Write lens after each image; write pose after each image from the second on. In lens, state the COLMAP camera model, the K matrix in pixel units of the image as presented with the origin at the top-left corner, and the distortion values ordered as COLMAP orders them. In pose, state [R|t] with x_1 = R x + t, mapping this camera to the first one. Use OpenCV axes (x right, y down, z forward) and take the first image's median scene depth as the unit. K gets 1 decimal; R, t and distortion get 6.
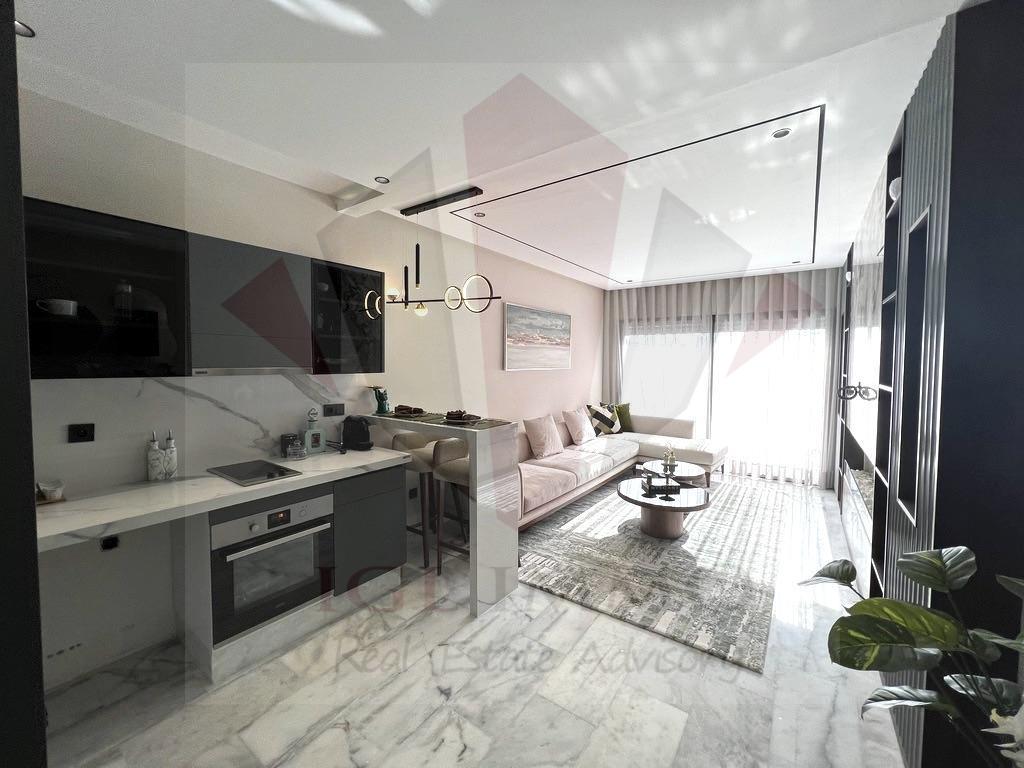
lens RADIAL K [[410.1, 0, 510.0], [0, 410.1, 382.3], [0, 0, 1]] dist [0.006826, -0.000368]
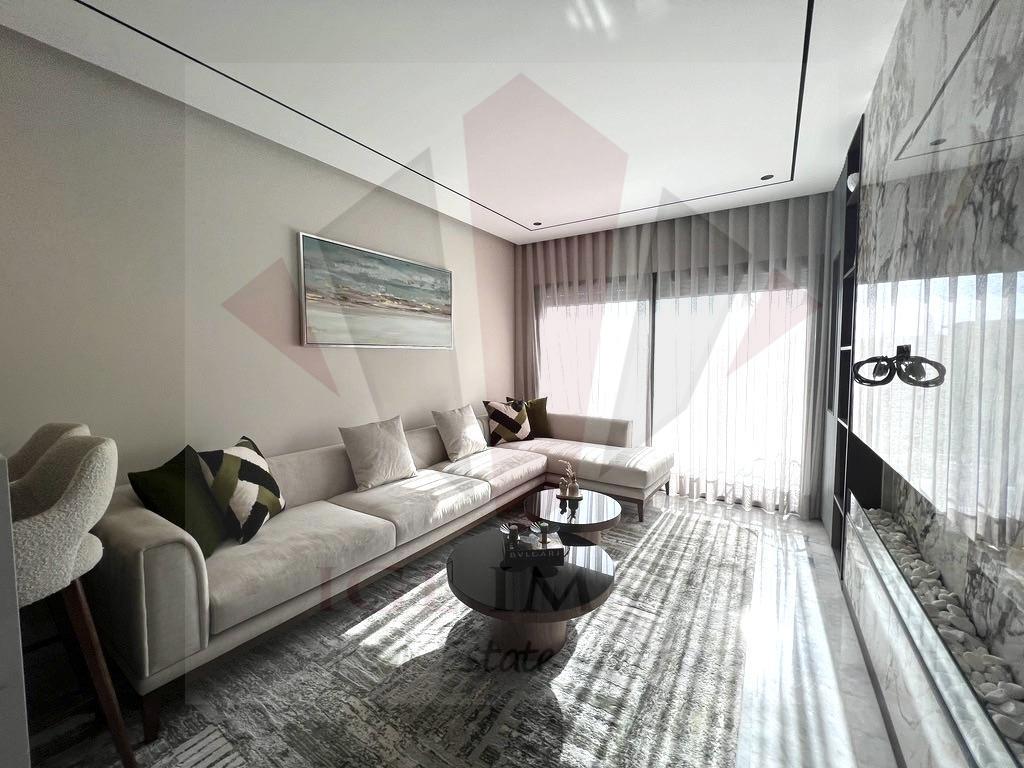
lens RADIAL K [[410.1, 0, 506.2], [0, 410.1, 381.6], [0, 0, 1]] dist [0.006826, -0.000368]
pose [[0.998751, -0.009514, 0.049052, 0.257060], [0.009061, 0.999914, 0.009445, 0.020467], [-0.049137, -0.008988, 0.998752, 0.379457]]
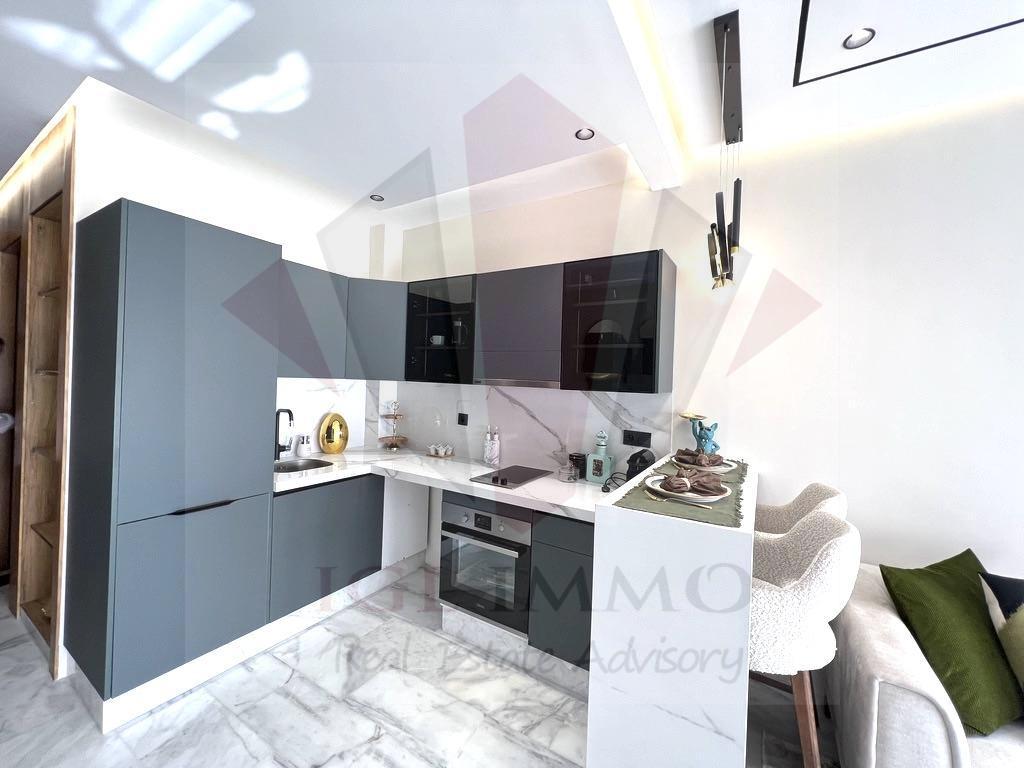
lens RADIAL K [[412.6, 0, 510.2], [0, 412.6, 381.5], [0, 0, 1]] dist [-0.001826, -0.000445]
pose [[0.081984, 0.001029, -0.996633, 0.228659], [-0.084164, 0.996435, -0.005894, -0.011481], [0.993074, 0.084363, 0.081779, 0.442871]]
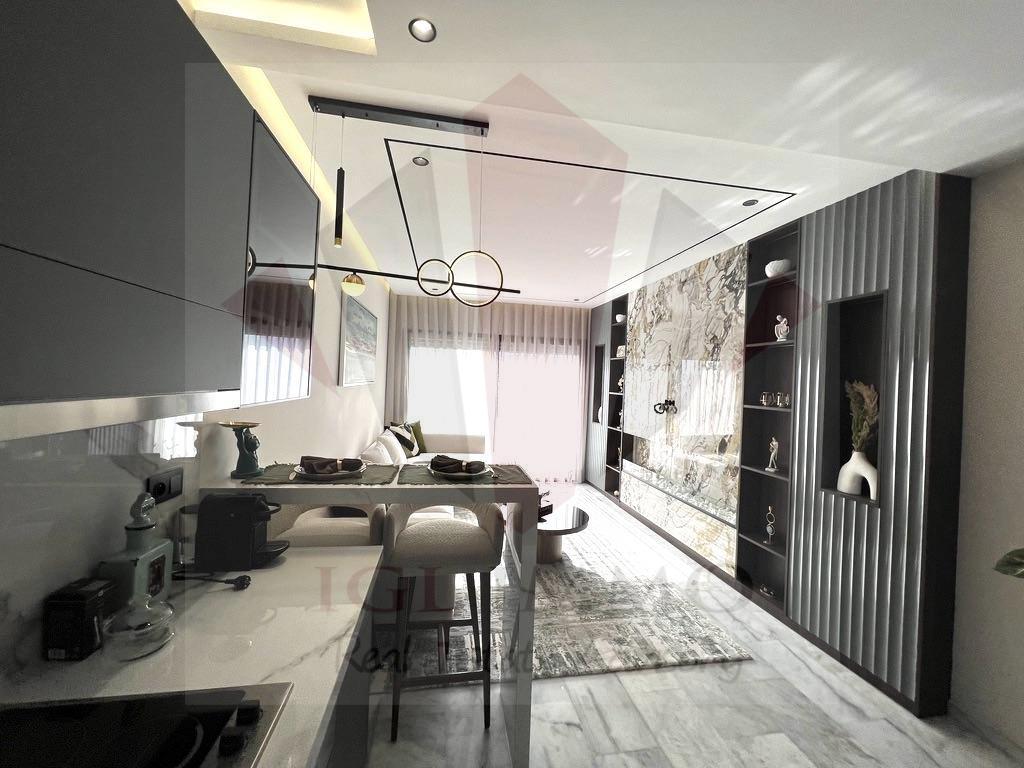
lens RADIAL K [[412.6, 0, 510.3], [0, 412.6, 383.5], [0, 0, 1]] dist [-0.001826, -0.000445]
pose [[0.703373, 0.016180, 0.710637, -0.312053], [-0.000215, 0.999746, -0.022549, -0.017520], [-0.710821, 0.015708, 0.703197, 0.293994]]
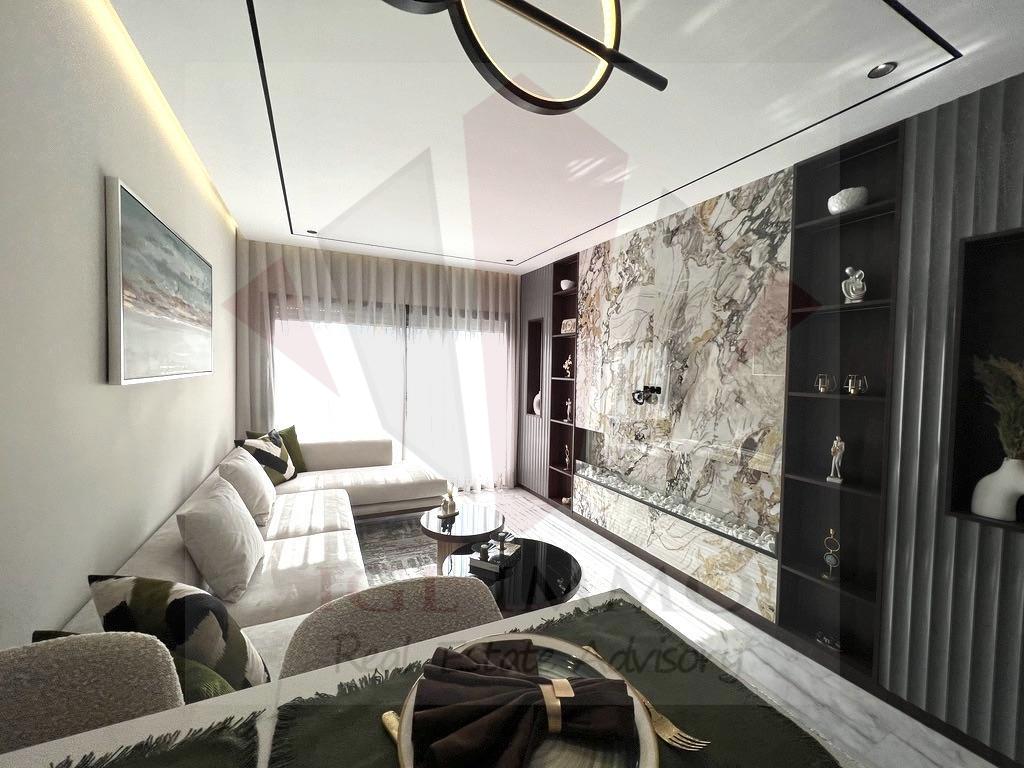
lens RADIAL K [[412.6, 0, 512.2], [0, 412.6, 382.3], [0, 0, 1]] dist [-0.001826, -0.000445]
pose [[0.476389, -0.029298, 0.878746, -0.152891], [0.026953, 0.999462, 0.018711, -0.027990], [-0.878821, 0.014771, 0.476922, 0.557628]]
